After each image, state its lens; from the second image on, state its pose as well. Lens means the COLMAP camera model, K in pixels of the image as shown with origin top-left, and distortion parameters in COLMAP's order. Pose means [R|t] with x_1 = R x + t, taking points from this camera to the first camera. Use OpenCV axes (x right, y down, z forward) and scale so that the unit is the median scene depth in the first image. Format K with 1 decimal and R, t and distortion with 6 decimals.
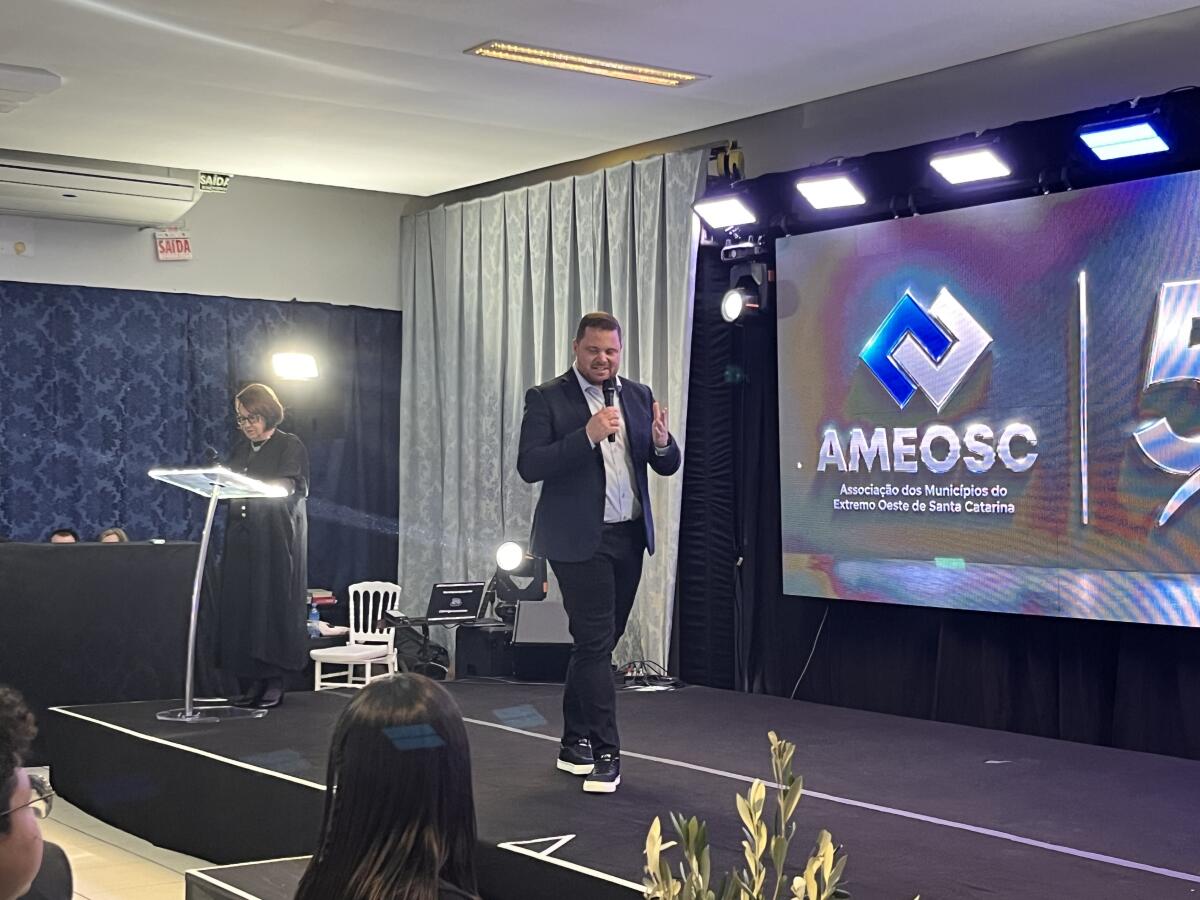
lens RADIAL K [[1846.7, 0, 600.0], [0, 1846.7, 450.0], [0, 0, 1]] dist [0.069555, -0.138974]
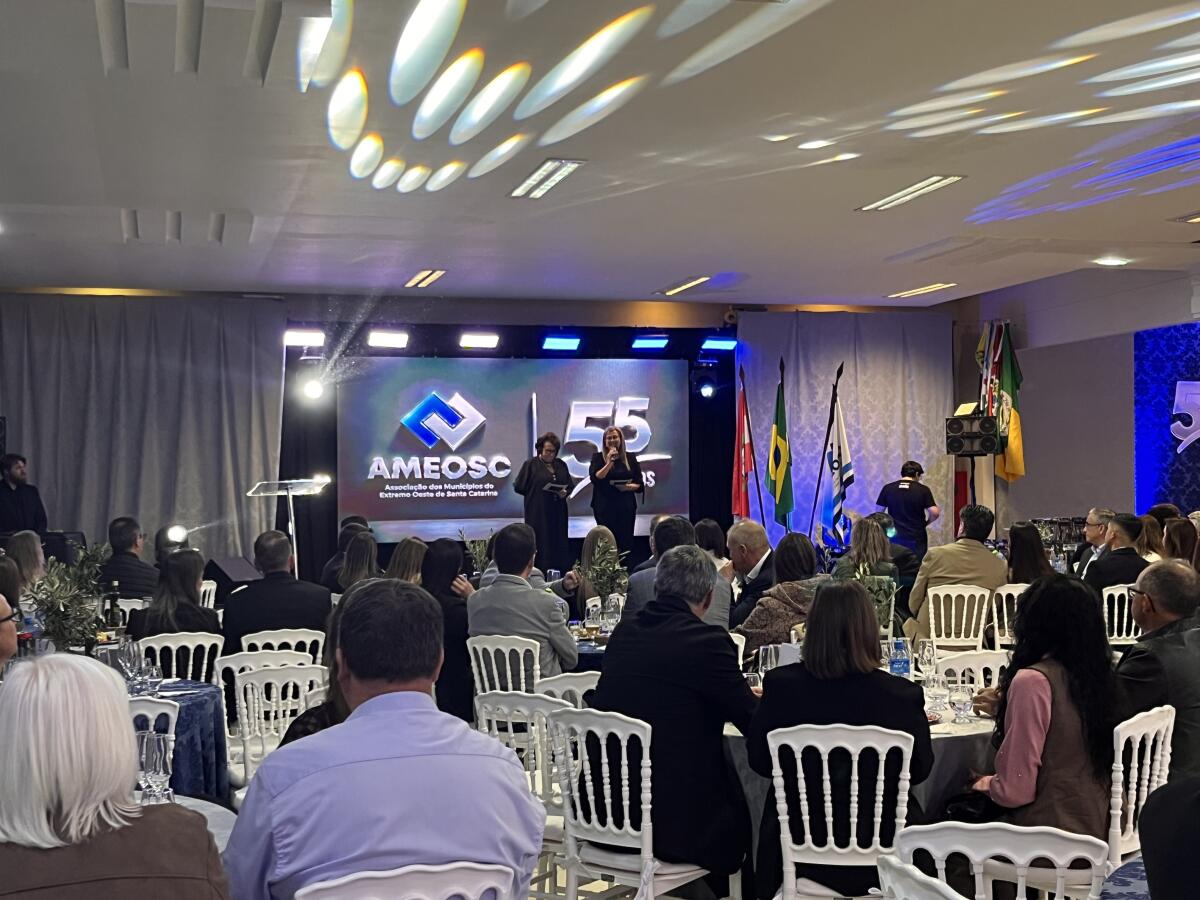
lens RADIAL K [[1547.4, 0, 600.0], [0, 1547.4, 450.0], [0, 0, 1]] dist [0.023330, 0.009074]
pose [[0.327074, 0.008498, 0.944961, -1.392836], [-0.002796, 0.999964, -0.008025, -0.006566], [-0.944995, -0.000017, 0.327086, 0.235972]]
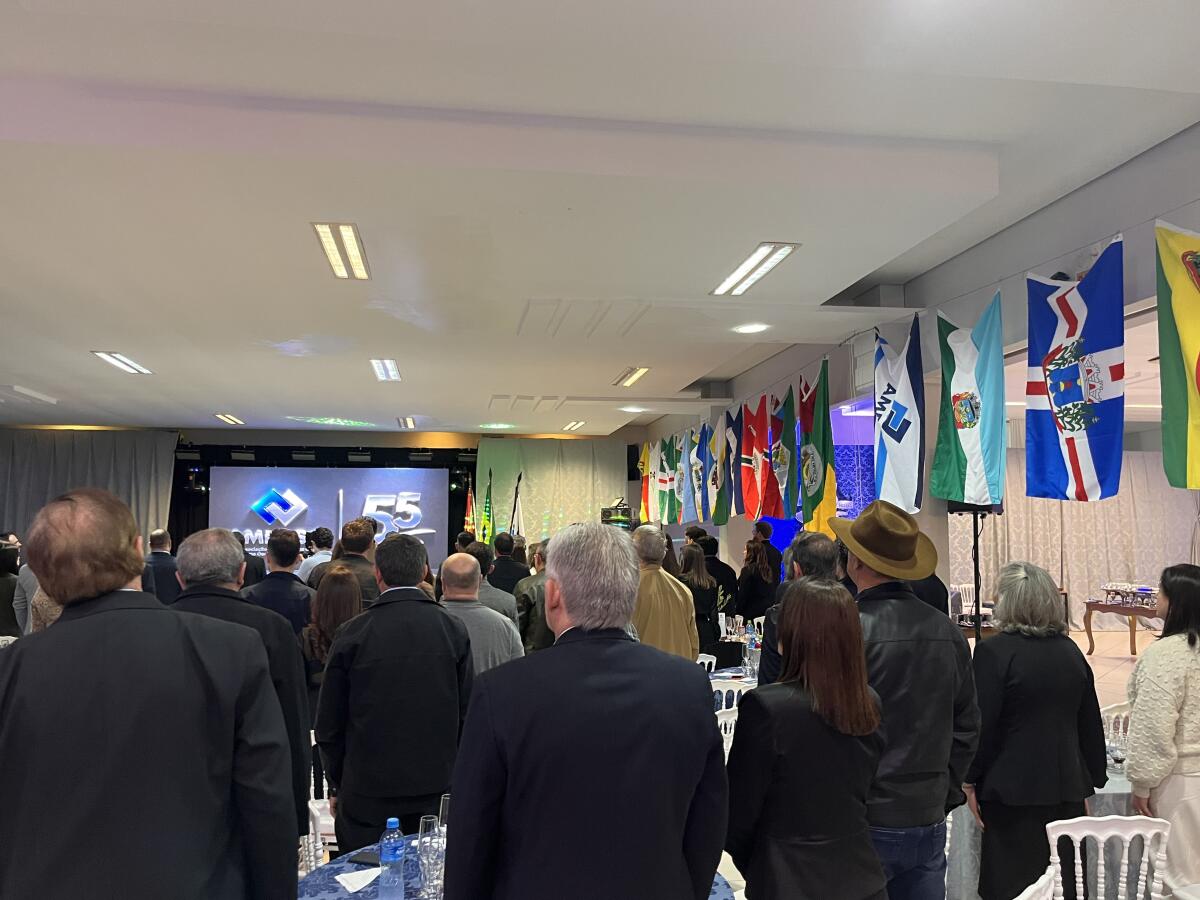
lens RADIAL K [[1001.4, 0, 592.8], [0, 1001.4, 448.9], [0, 0, 1]] dist [0.099996, -0.101186]
pose [[0.454393, 0.070306, 0.888023, -1.157962], [-0.016607, 0.997376, -0.070465, -0.038304], [-0.890647, 0.017271, 0.454368, -0.331431]]
